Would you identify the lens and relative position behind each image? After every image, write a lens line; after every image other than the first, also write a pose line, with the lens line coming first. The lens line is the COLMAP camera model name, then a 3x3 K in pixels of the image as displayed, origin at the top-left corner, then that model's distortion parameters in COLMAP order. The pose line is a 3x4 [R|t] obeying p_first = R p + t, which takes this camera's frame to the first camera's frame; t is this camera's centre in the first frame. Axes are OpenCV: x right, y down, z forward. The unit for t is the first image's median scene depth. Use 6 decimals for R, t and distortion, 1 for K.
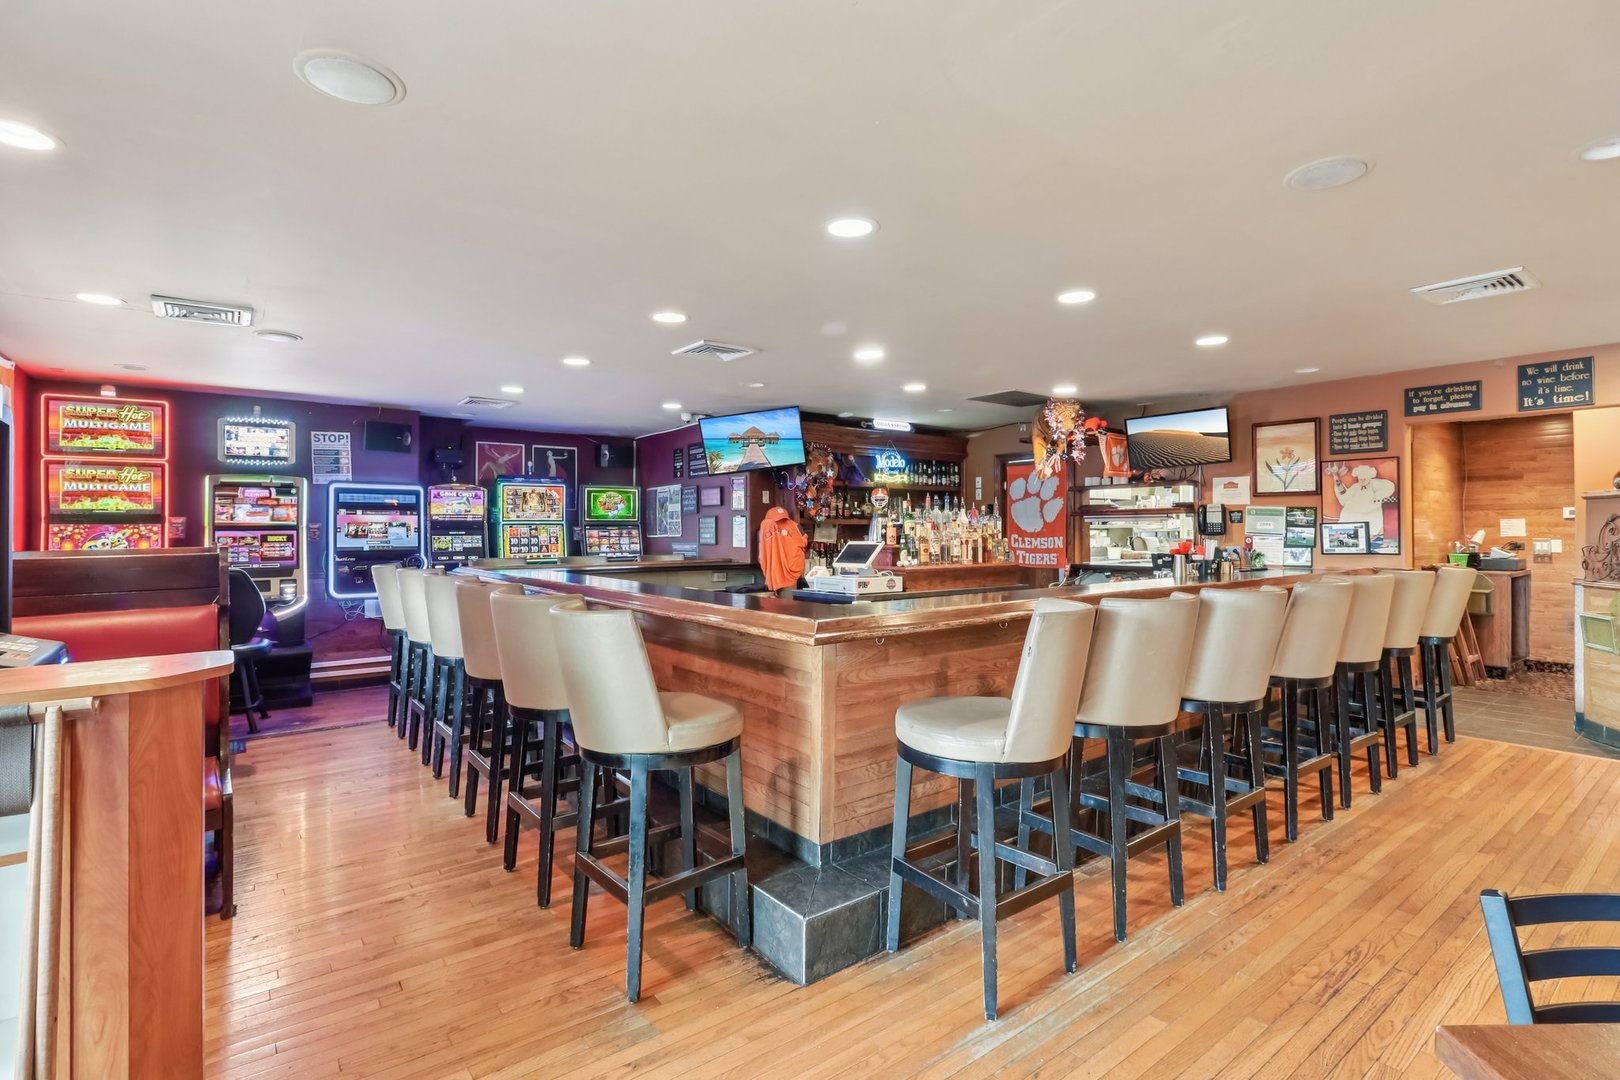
lens RADIAL K [[747.5, 0, 812.3], [0, 747.5, 510.6], [0, 0, 1]] dist [-0.019392, 0.000338]
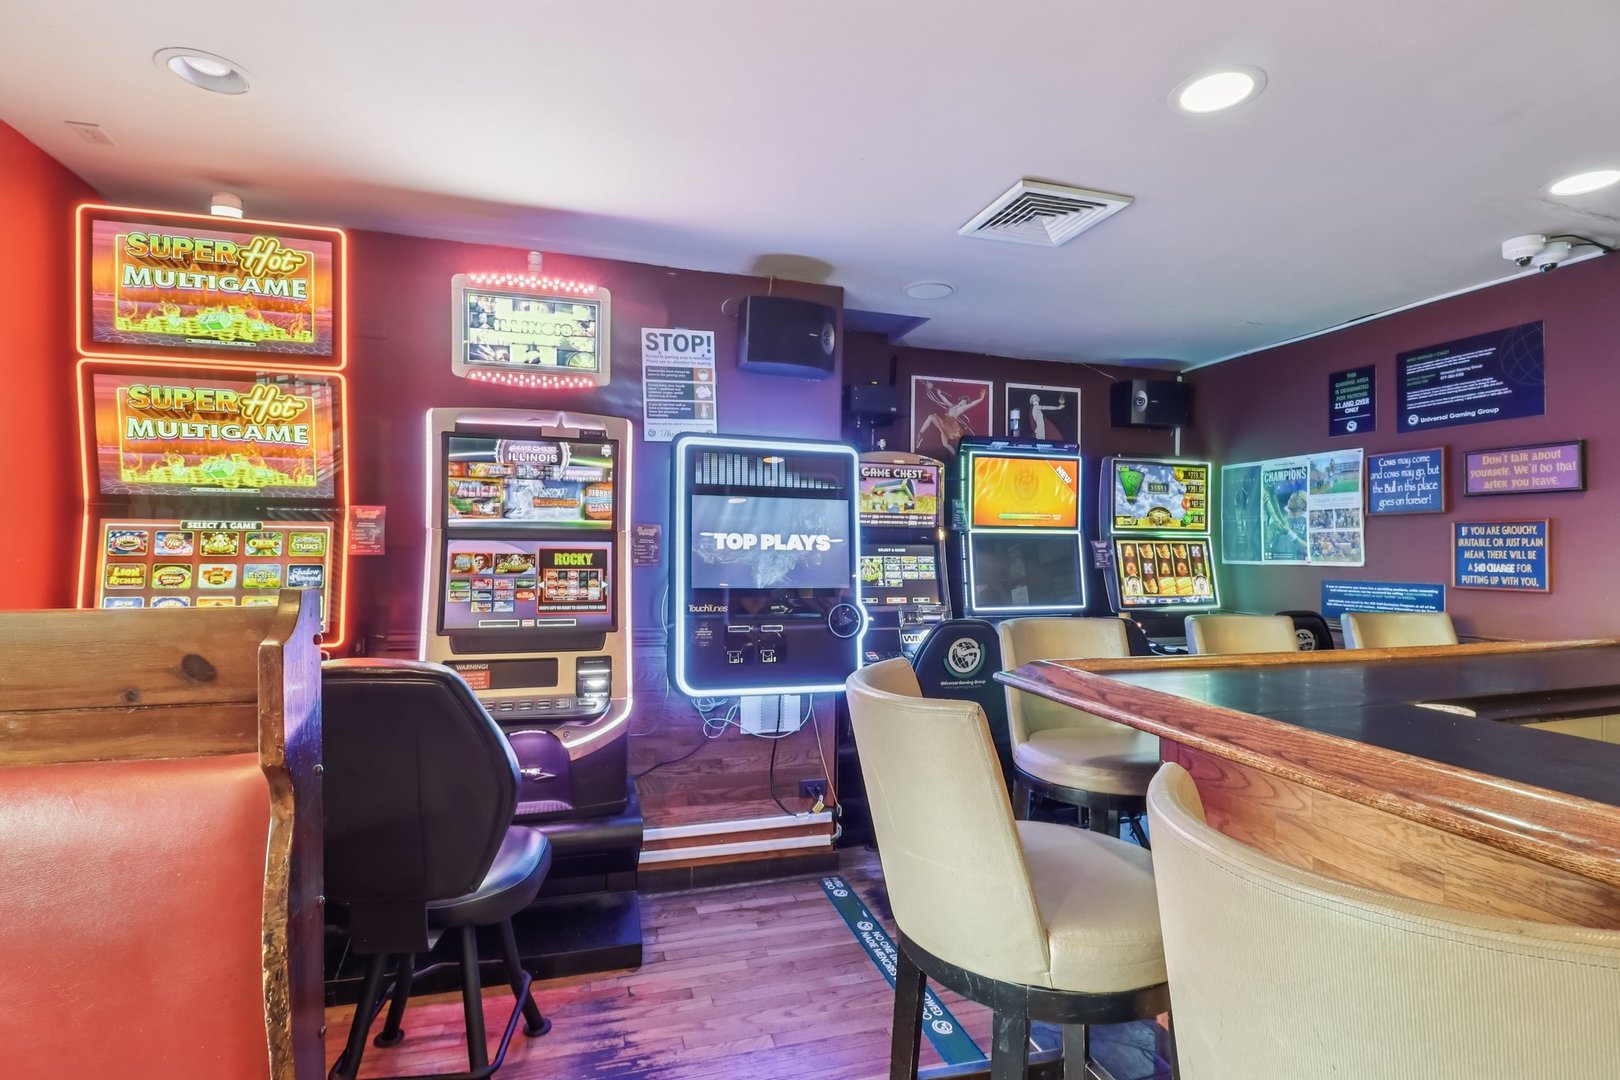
lens RADIAL K [[763.0, 0, 813.7], [0, 763.0, 534.7], [0, 0, 1]] dist [0.006119, 0.000216]
pose [[0.933258, 0.012829, -0.358978, -0.435293], [-0.007806, 0.999850, 0.015439, 0.015446], [0.359123, -0.011607, 0.933218, 0.639052]]
